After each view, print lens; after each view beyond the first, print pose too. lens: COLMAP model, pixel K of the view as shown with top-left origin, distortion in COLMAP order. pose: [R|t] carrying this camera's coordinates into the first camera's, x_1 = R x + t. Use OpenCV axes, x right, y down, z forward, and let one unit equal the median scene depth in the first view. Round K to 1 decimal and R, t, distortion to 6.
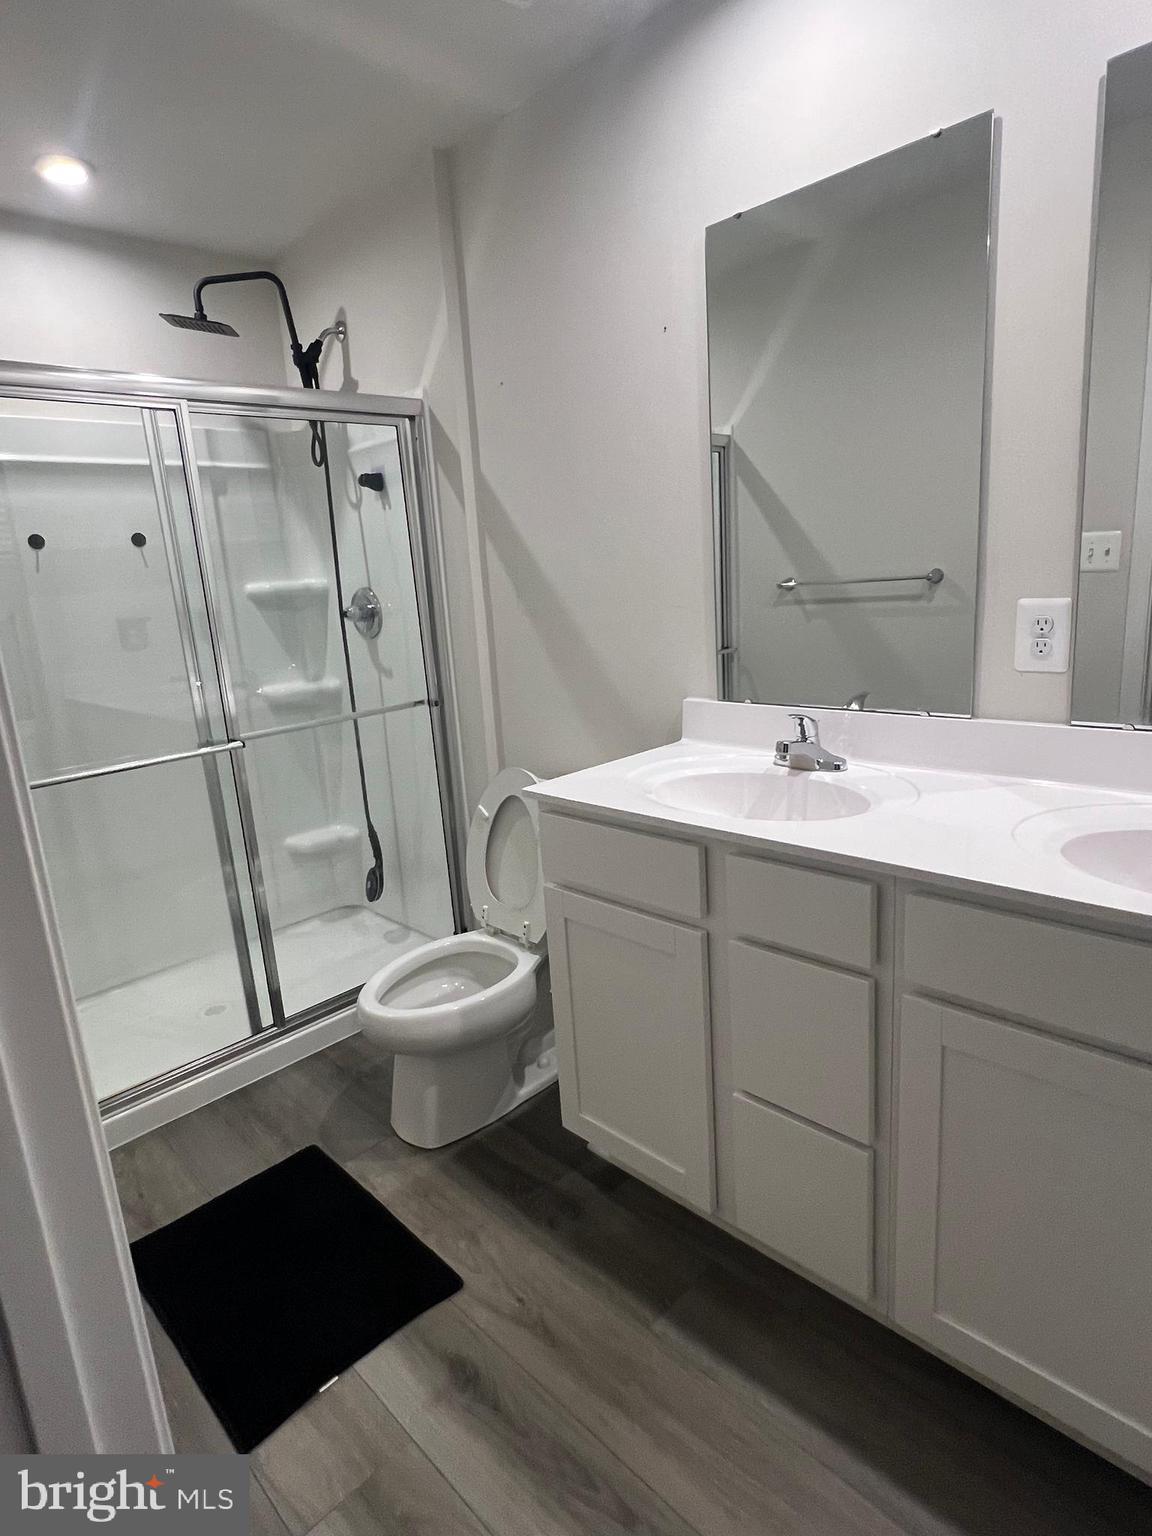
lens RADIAL K [[845.3, 0, 569.3], [0, 845.3, 758.2], [0, 0, 1]] dist [-0.002197, 0.000464]
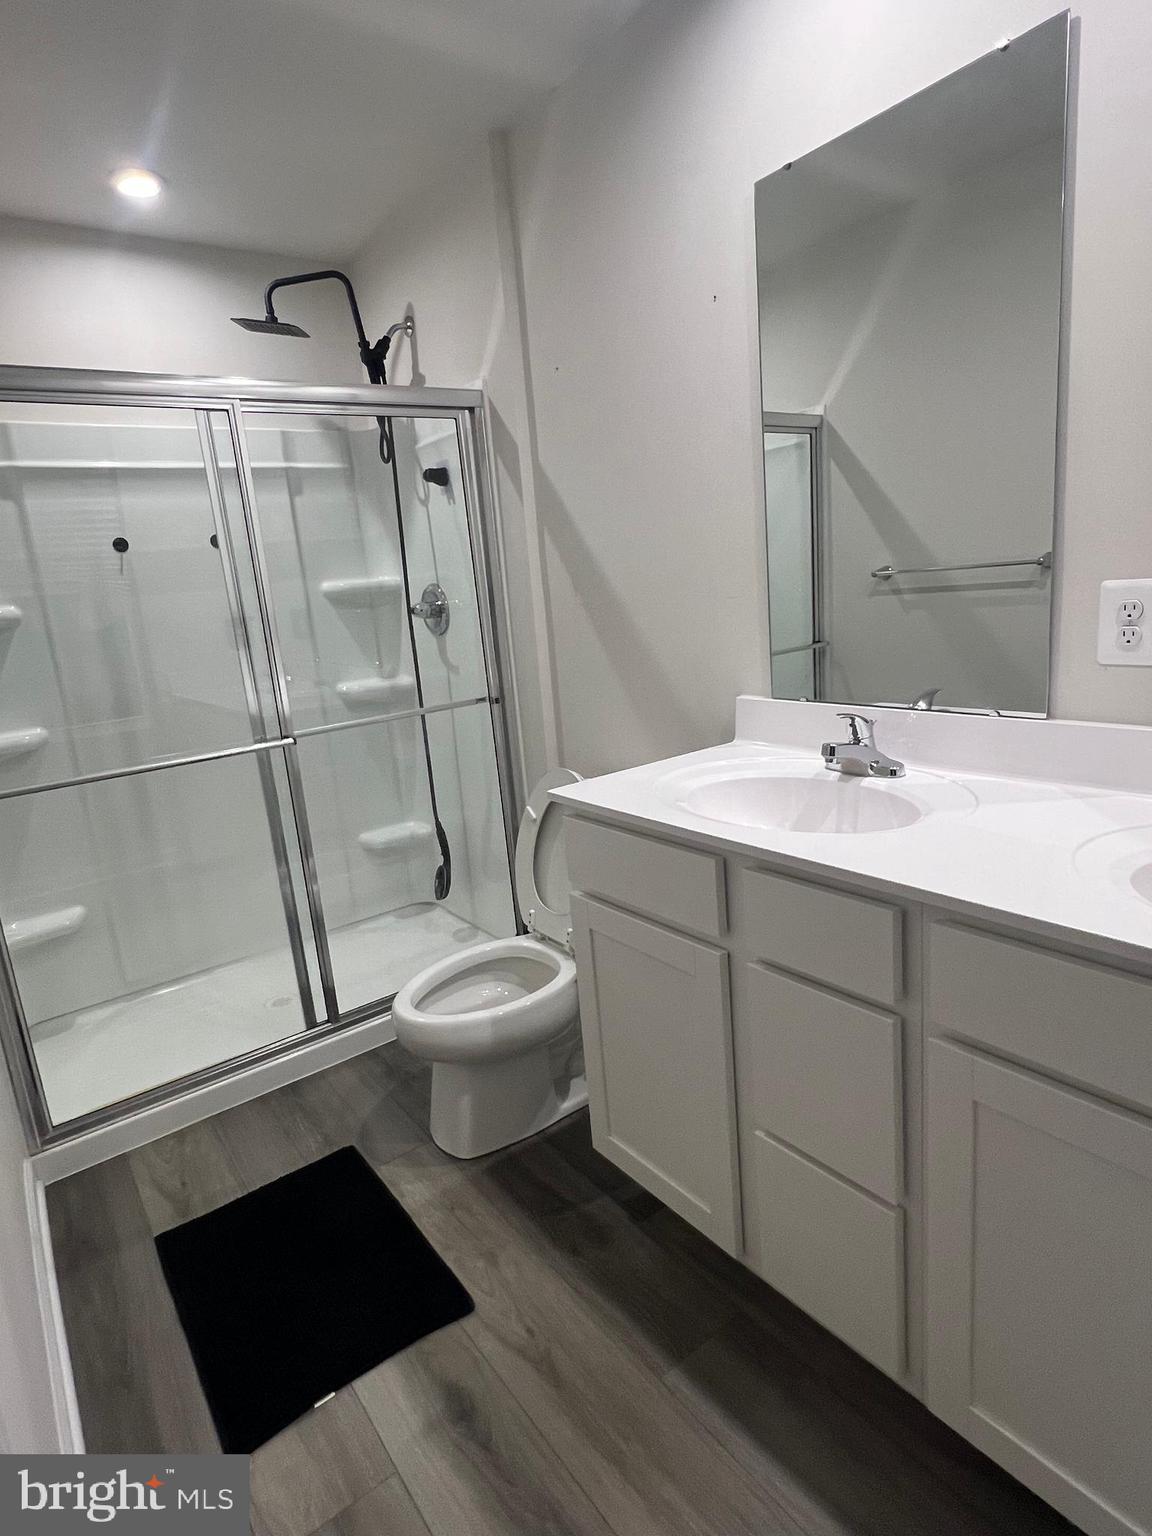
lens RADIAL K [[845.3, 0, 575.6], [0, 845.3, 758.0], [0, 0, 1]] dist [-0.002197, 0.000464]
pose [[0.990357, 0.010741, -0.138119, 0.090581], [-0.010271, 0.999939, 0.004113, -0.004447], [0.138155, -0.002655, 0.990407, 0.054706]]
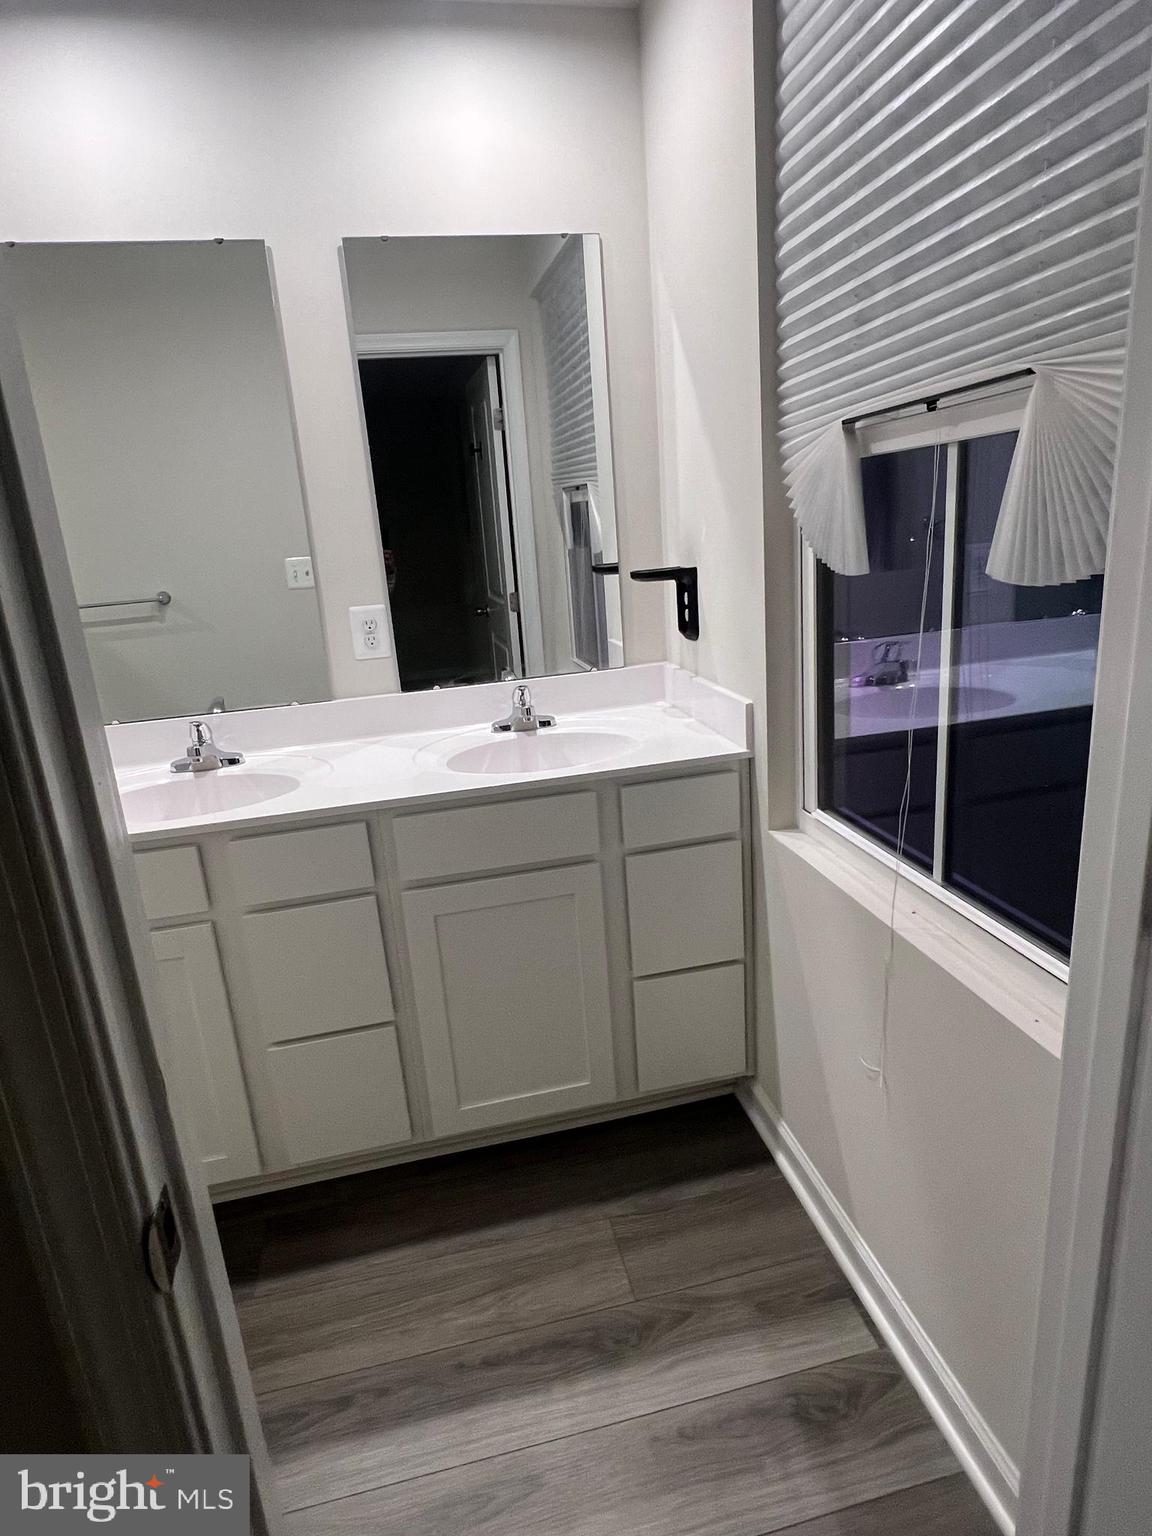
lens RADIAL K [[845.3, 0, 575.1], [0, 845.3, 757.6], [0, 0, 1]] dist [-0.002197, 0.000464]
pose [[0.533932, -0.193363, 0.823120, -0.323530], [0.217408, 0.972164, 0.087351, 0.004566], [-0.817099, 0.132313, 0.561109, -0.016266]]
